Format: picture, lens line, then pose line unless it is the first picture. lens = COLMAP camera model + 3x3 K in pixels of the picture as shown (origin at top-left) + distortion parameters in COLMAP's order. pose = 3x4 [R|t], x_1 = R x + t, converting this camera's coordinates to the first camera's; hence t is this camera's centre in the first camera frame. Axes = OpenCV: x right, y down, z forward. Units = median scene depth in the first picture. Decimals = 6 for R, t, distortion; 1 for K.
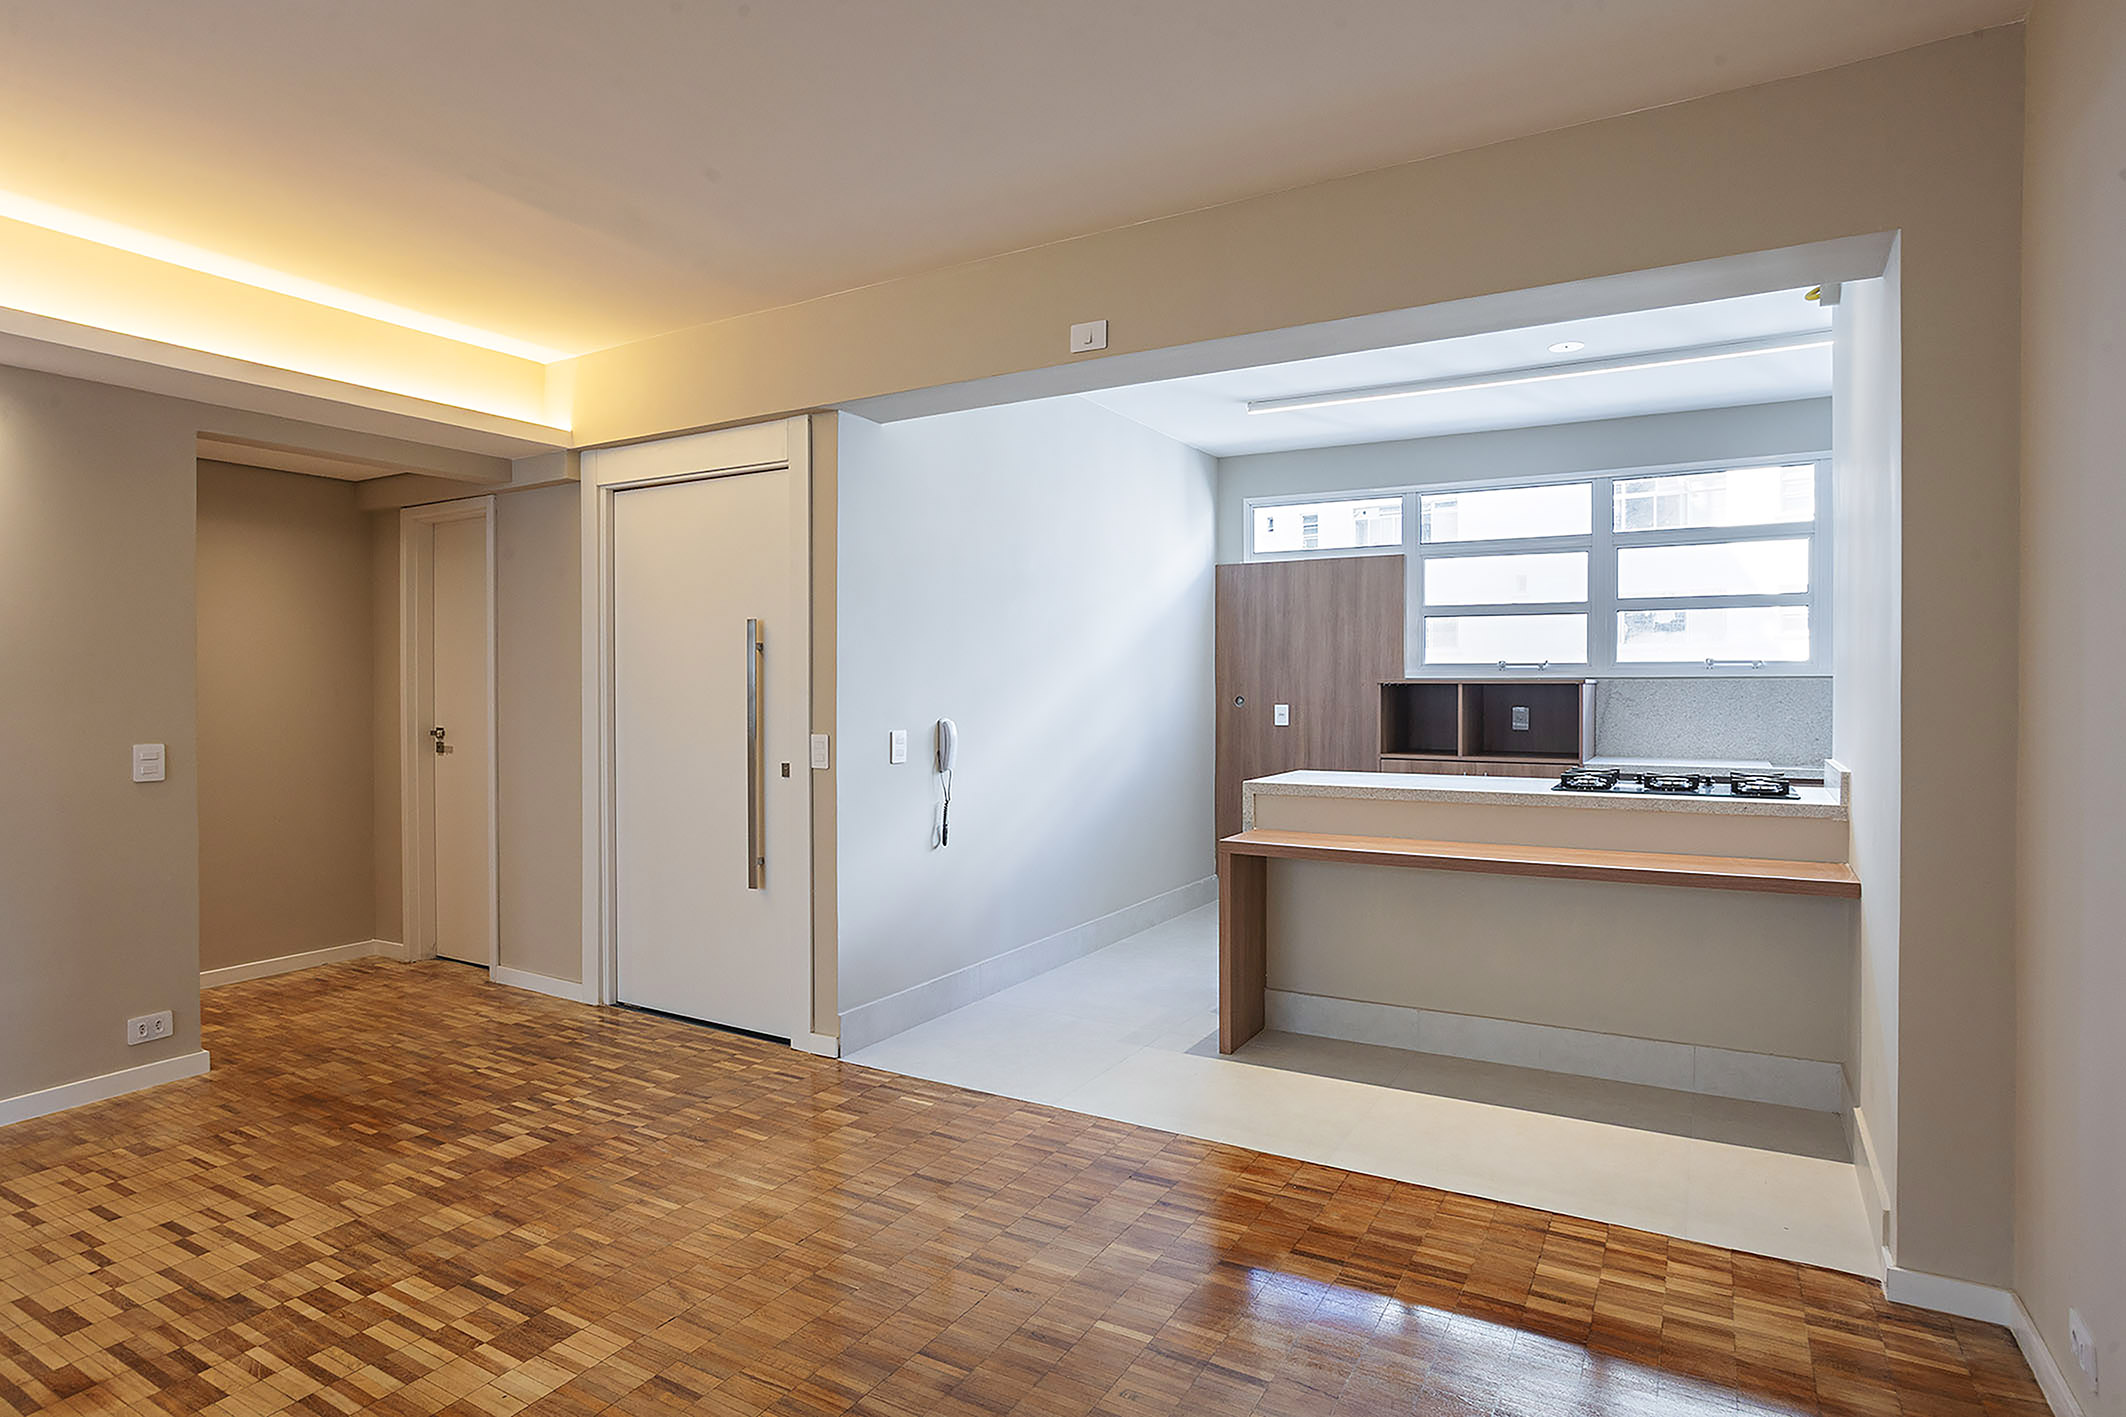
lens RADIAL K [[1117.0, 0, 1063.0], [0, 1117.0, 708.5], [0, 0, 1]] dist [-0.031283, 0.023099]
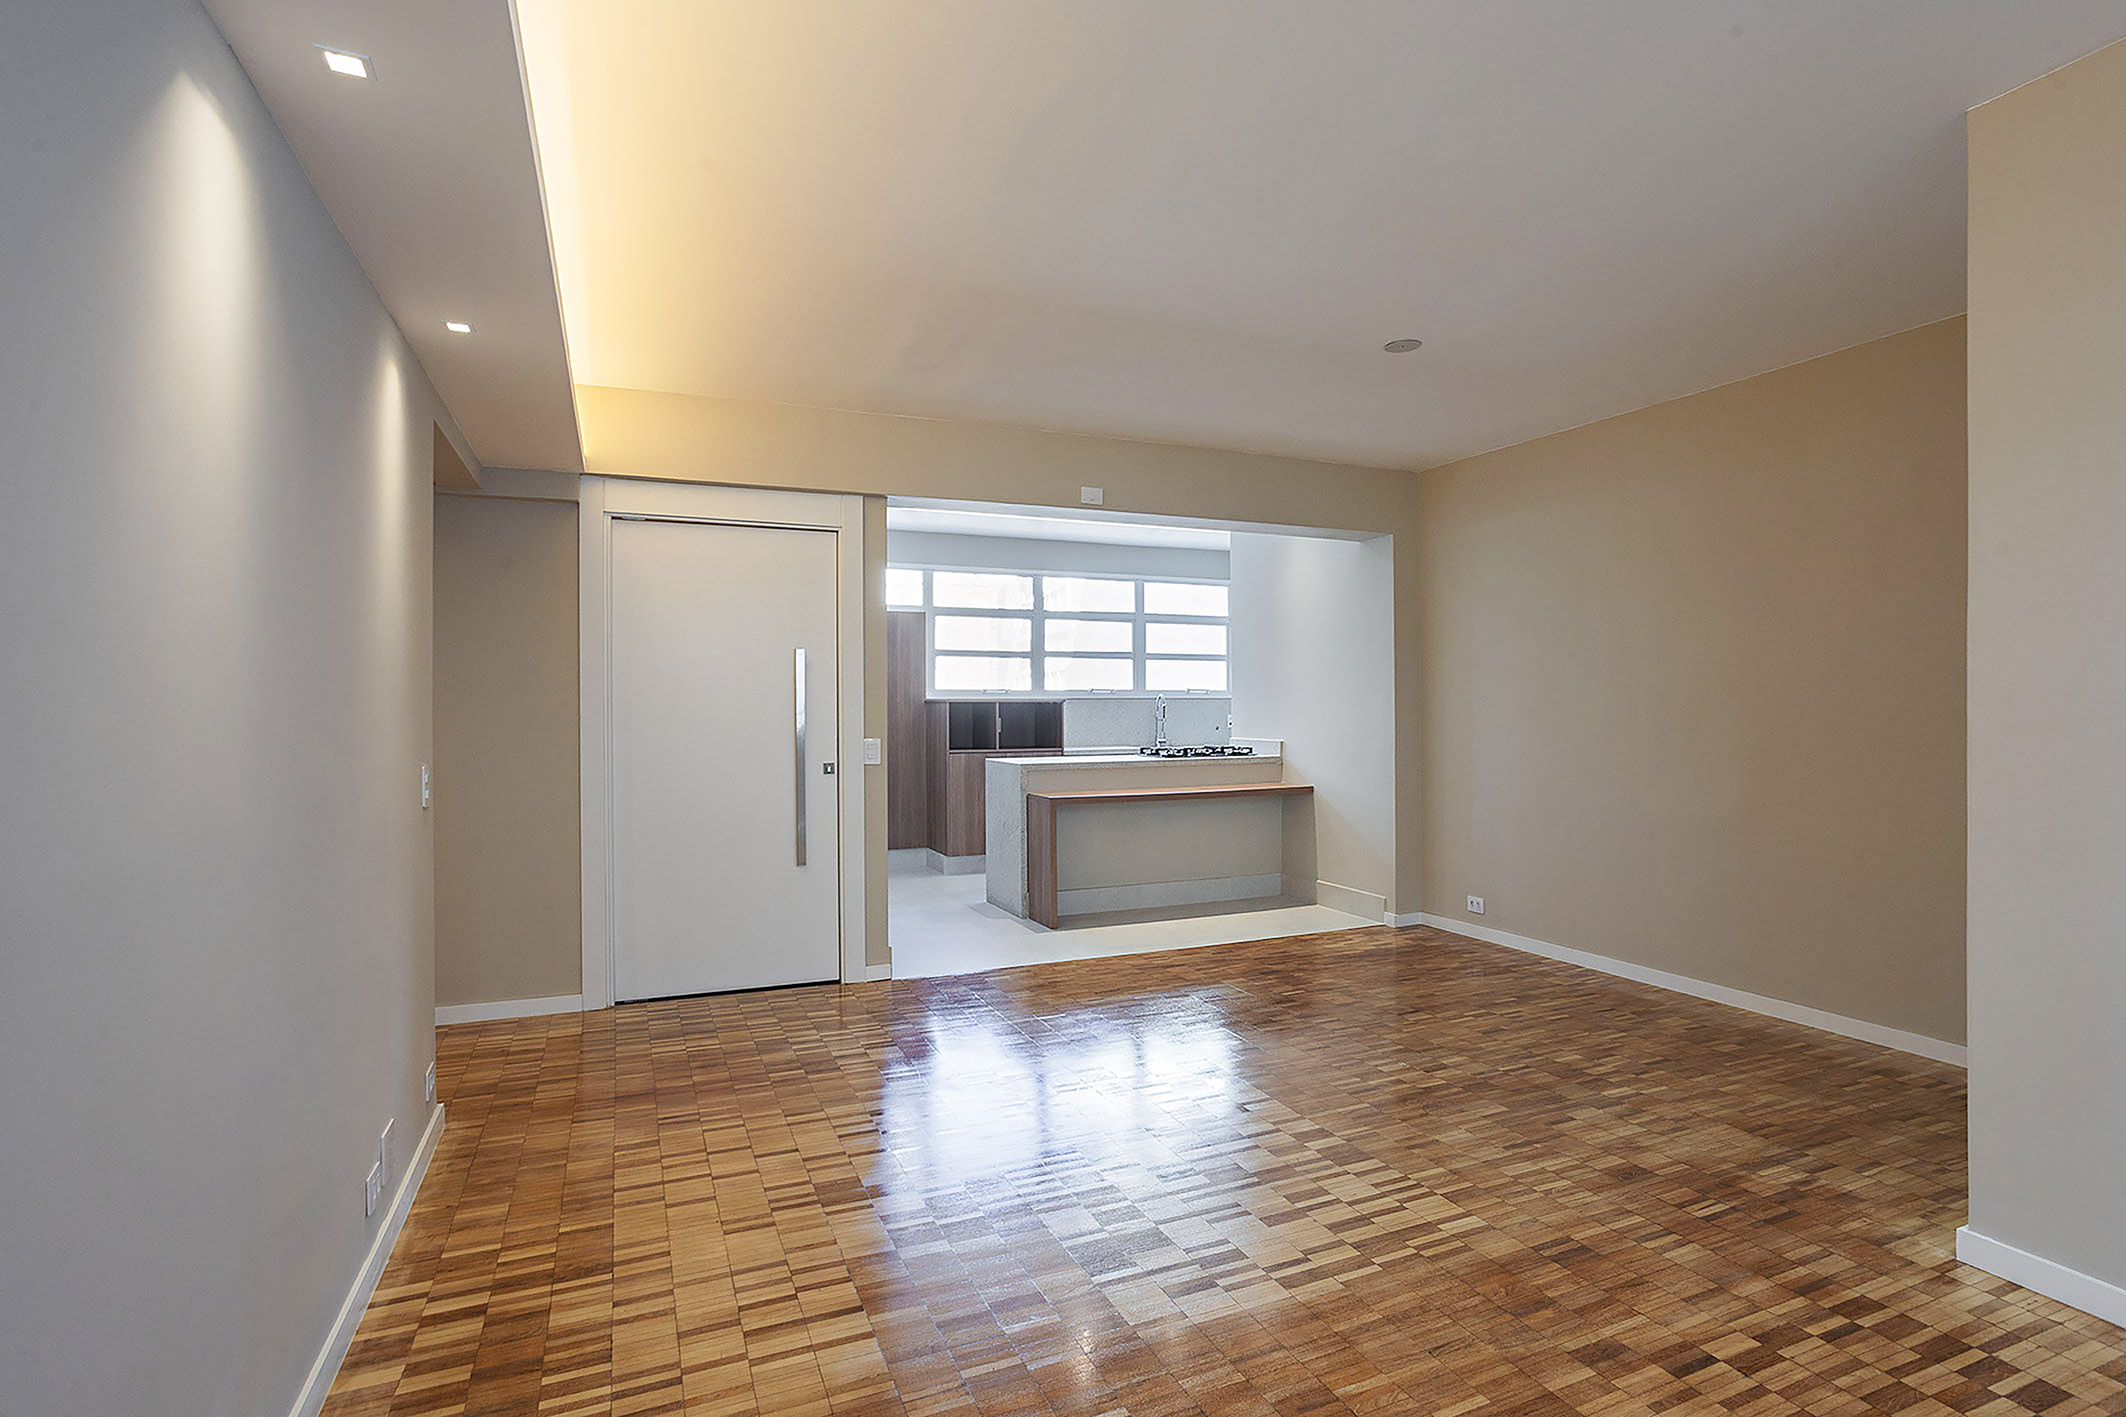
lens RADIAL K [[1064.5, 0, 1080.1], [0, 1064.5, 704.1], [0, 0, 1]] dist [-0.064233, 0.039963]
pose [[0.585078, -0.003801, 0.810968, -1.107748], [0.016964, 0.999828, -0.007553, -0.007805], [-0.810800, 0.018177, 0.585042, 0.049475]]
